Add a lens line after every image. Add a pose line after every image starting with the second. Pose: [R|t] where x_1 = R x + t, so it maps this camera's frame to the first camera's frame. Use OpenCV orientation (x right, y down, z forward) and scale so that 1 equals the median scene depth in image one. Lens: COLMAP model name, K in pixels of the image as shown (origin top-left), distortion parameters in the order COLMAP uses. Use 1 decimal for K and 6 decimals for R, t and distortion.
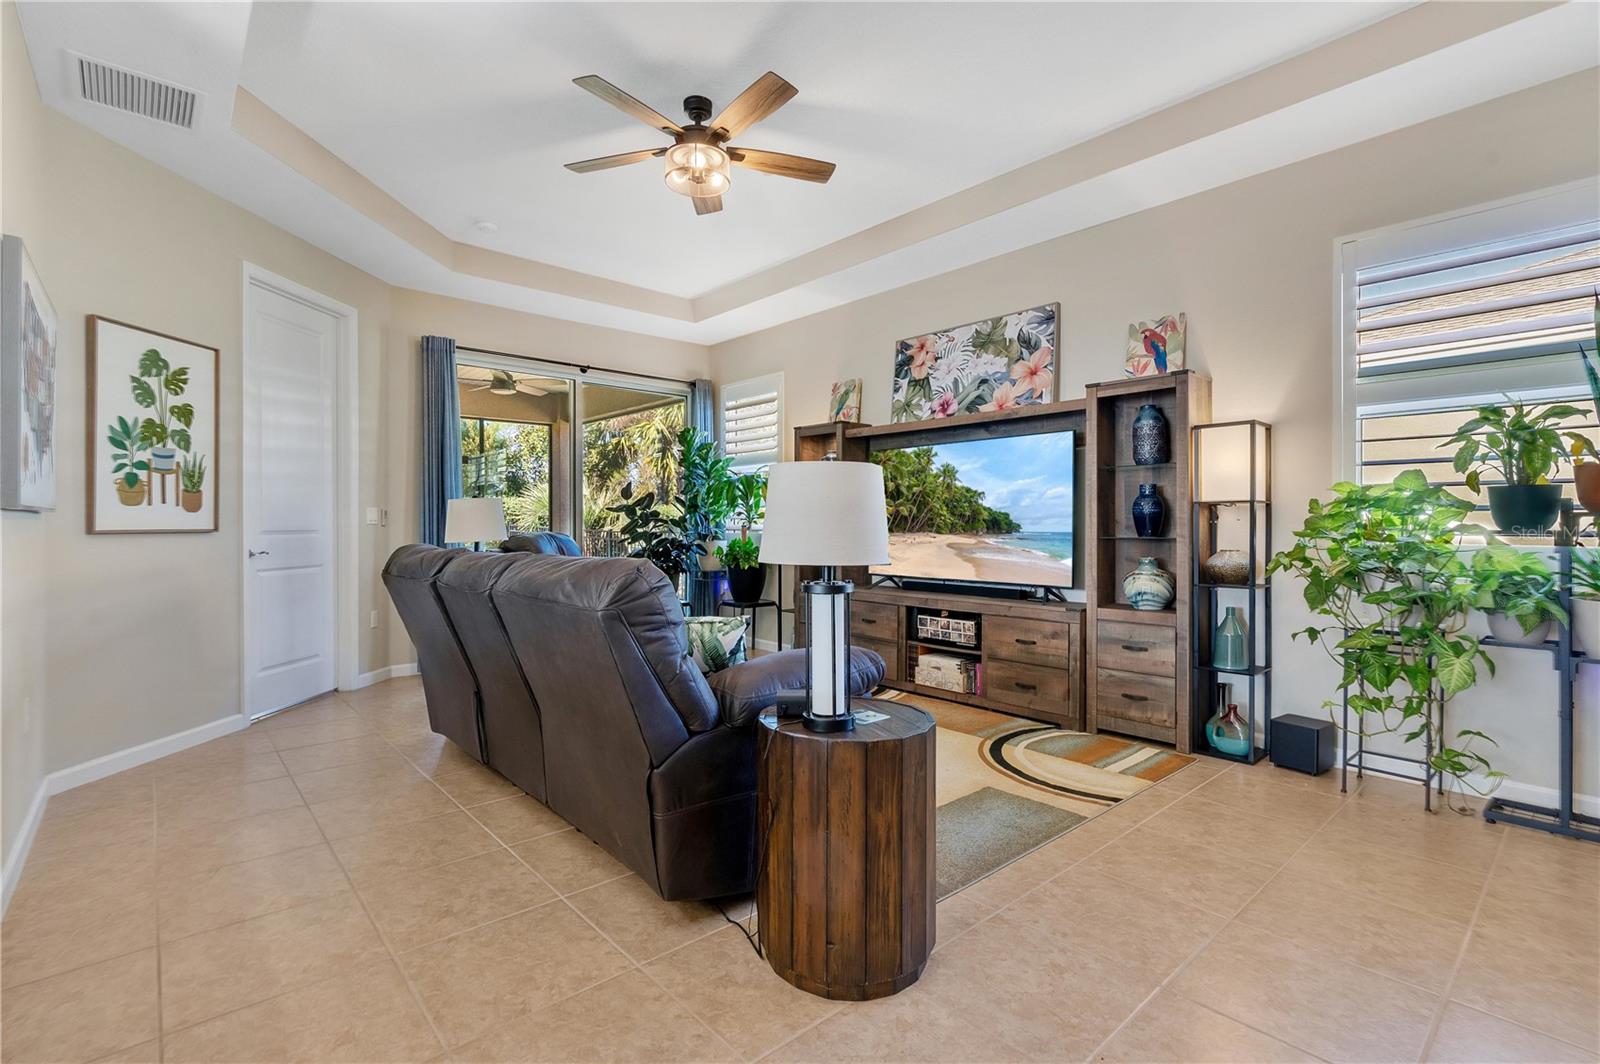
lens RADIAL K [[731.0, 0, 795.0], [0, 731.0, 533.9], [0, 0, 1]] dist [-0.011425, 0.000224]
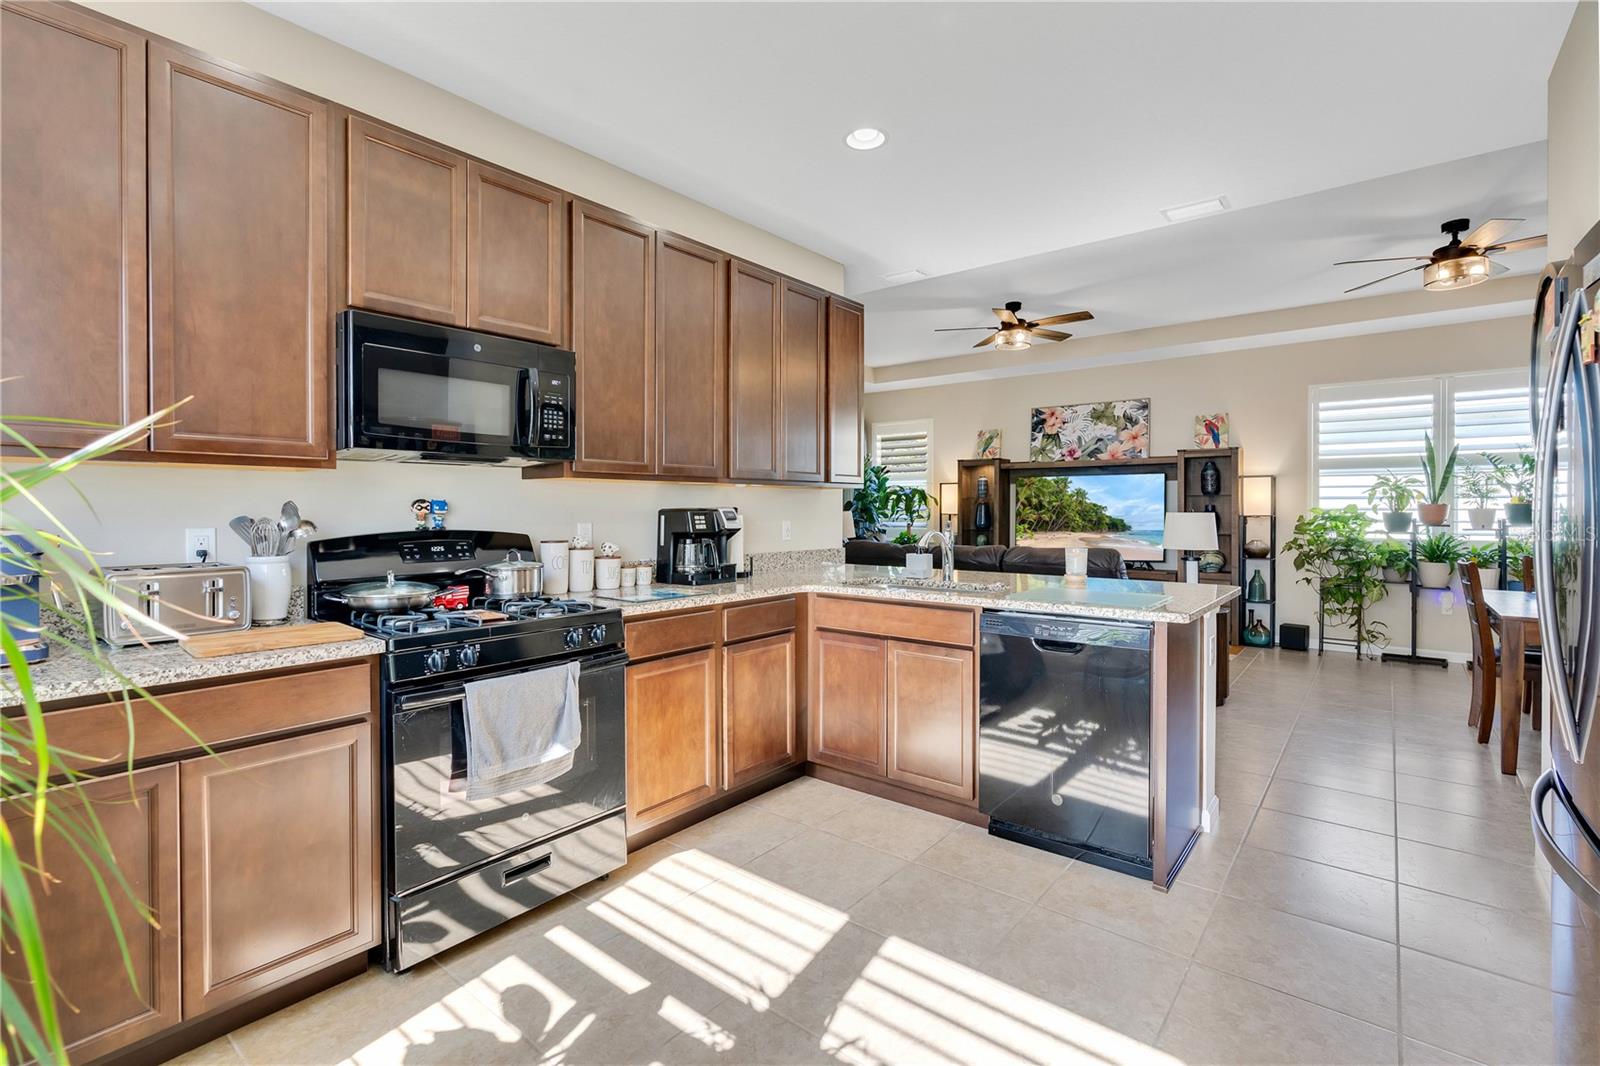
lens RADIAL K [[739.2, 0, 804.3], [0, 739.2, 521.1], [0, 0, 1]] dist [-0.000178, 0.000773]
pose [[0.984290, -0.002992, 0.176531, -0.941781], [0.002595, 0.999994, 0.002479, -0.037685], [-0.176538, -0.001982, 0.984292, -0.729167]]
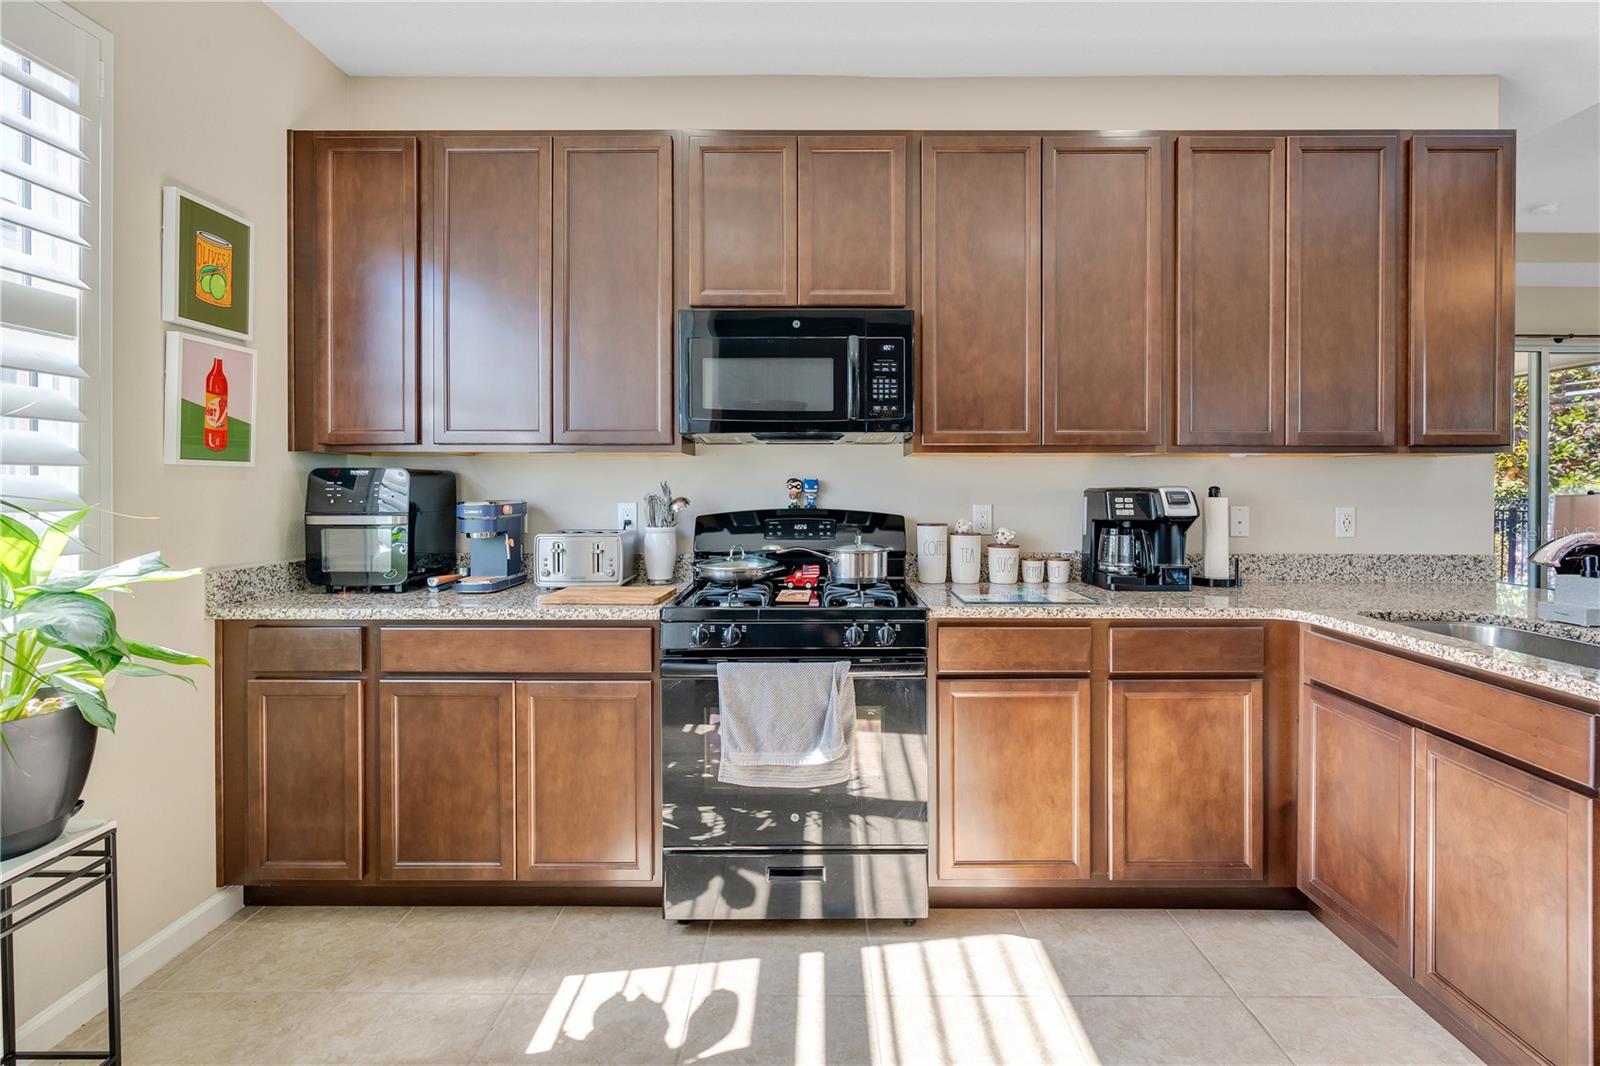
lens RADIAL K [[737.8, 0, 664.6], [0, 737.8, 494.4], [0, 0, 1]] dist [-0.003082, -0.000046]
pose [[0.748359, 0.006627, -0.663261, -0.776747], [-0.010272, 0.999946, -0.001598, -0.039724], [0.663215, 0.008009, 0.748387, -0.595638]]
